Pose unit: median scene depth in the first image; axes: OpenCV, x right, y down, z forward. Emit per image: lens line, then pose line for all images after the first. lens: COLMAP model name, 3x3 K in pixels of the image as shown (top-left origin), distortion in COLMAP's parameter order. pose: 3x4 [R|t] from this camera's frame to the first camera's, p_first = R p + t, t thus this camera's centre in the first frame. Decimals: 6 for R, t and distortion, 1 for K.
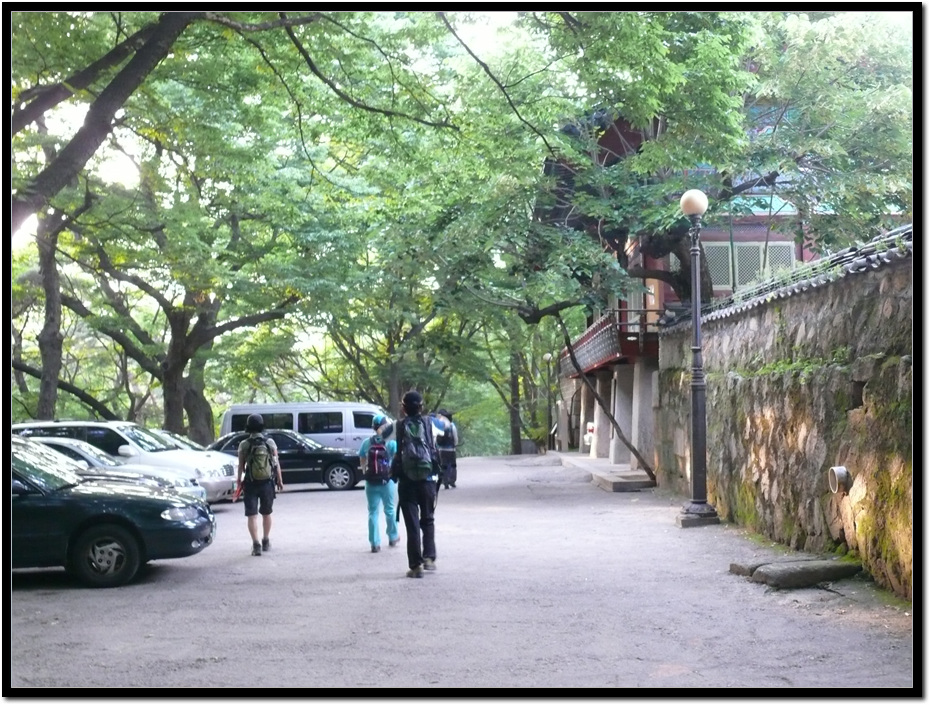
lens RADIAL K [[1222.7, 0, 465.0], [0, 1222.7, 352.5], [0, 0, 1]] dist [-0.002507, -0.000613]
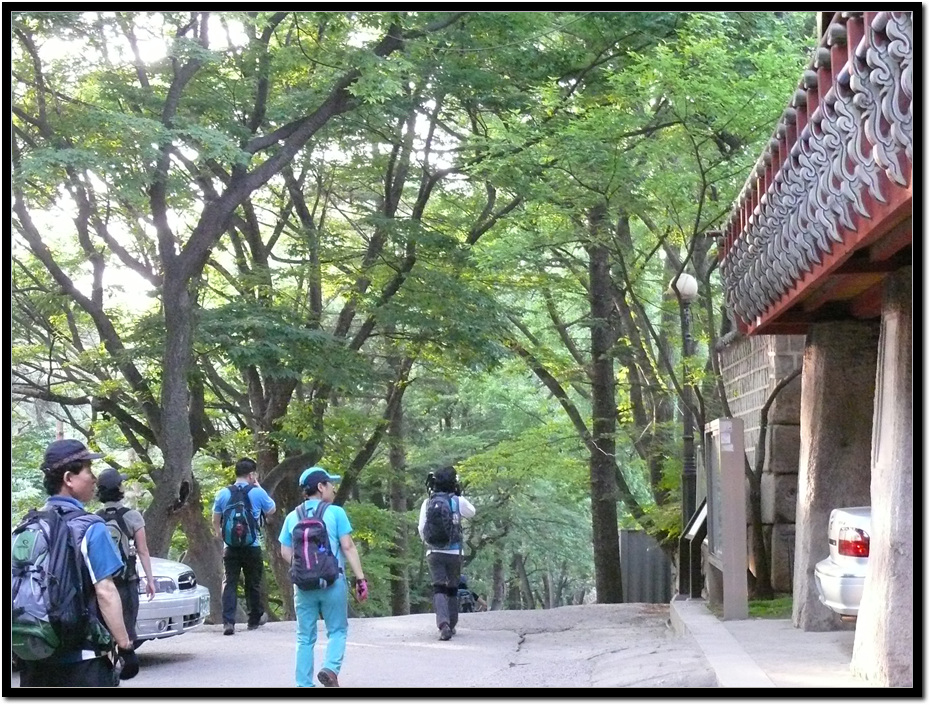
lens RADIAL K [[2102.7, 0, 465.0], [0, 2102.7, 352.5], [0, 0, 1]] dist [0.027032, 0.152357]
pose [[0.998632, 0.006928, -0.051836, 0.044192], [-0.007040, 0.999973, -0.001992, 0.025085], [0.051821, 0.002354, 0.998654, 0.515893]]
